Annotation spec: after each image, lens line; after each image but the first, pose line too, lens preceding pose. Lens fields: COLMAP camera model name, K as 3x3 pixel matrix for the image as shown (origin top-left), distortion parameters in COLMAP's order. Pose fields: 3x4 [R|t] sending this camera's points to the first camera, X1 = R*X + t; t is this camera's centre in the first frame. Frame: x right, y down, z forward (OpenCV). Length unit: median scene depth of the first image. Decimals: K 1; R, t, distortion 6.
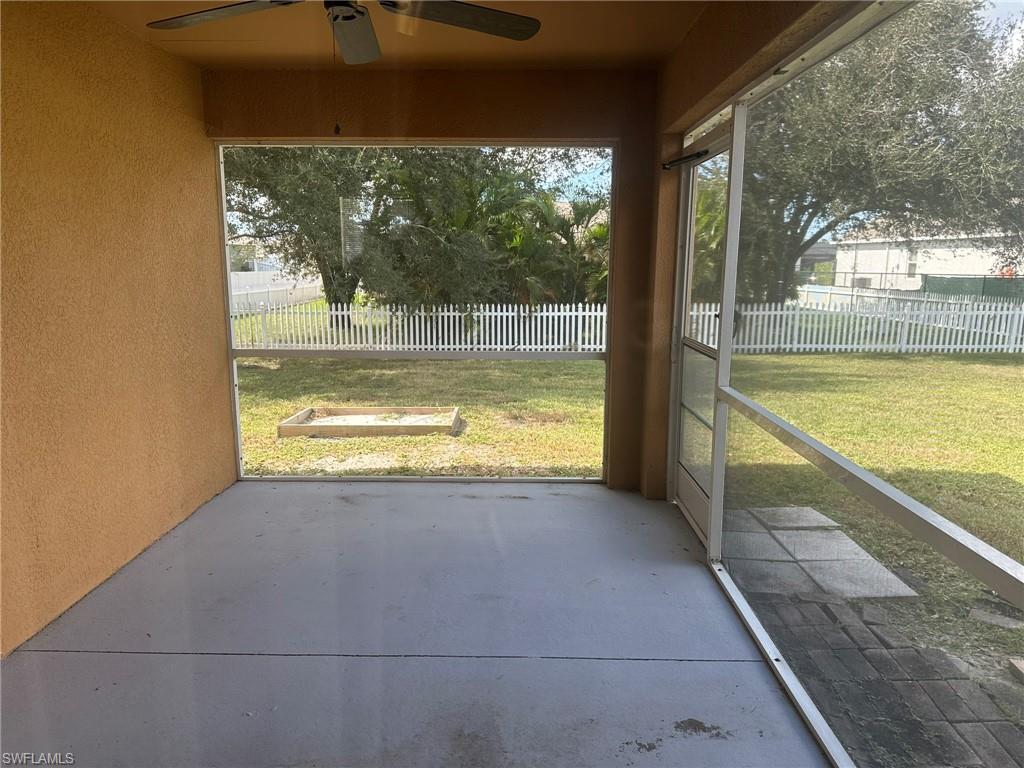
lens RADIAL K [[720.8, 0, 506.9], [0, 720.8, 377.1], [0, 0, 1]] dist [0.110583, -0.168227]
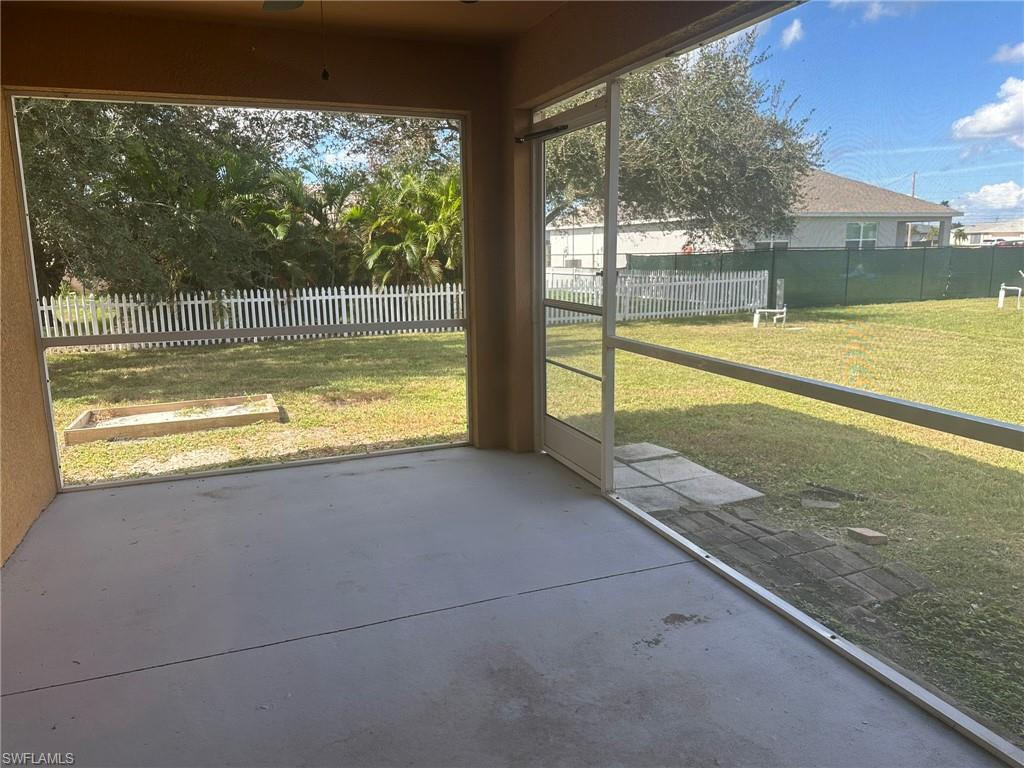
lens RADIAL K [[720.8, 0, 506.9], [0, 720.8, 377.1], [0, 0, 1]] dist [0.110583, -0.168227]
pose [[0.921226, -0.080249, 0.380661, -0.184021], [0.074728, 0.996774, 0.029289, 0.019778], [-0.381783, 0.001464, 0.924251, 0.017575]]
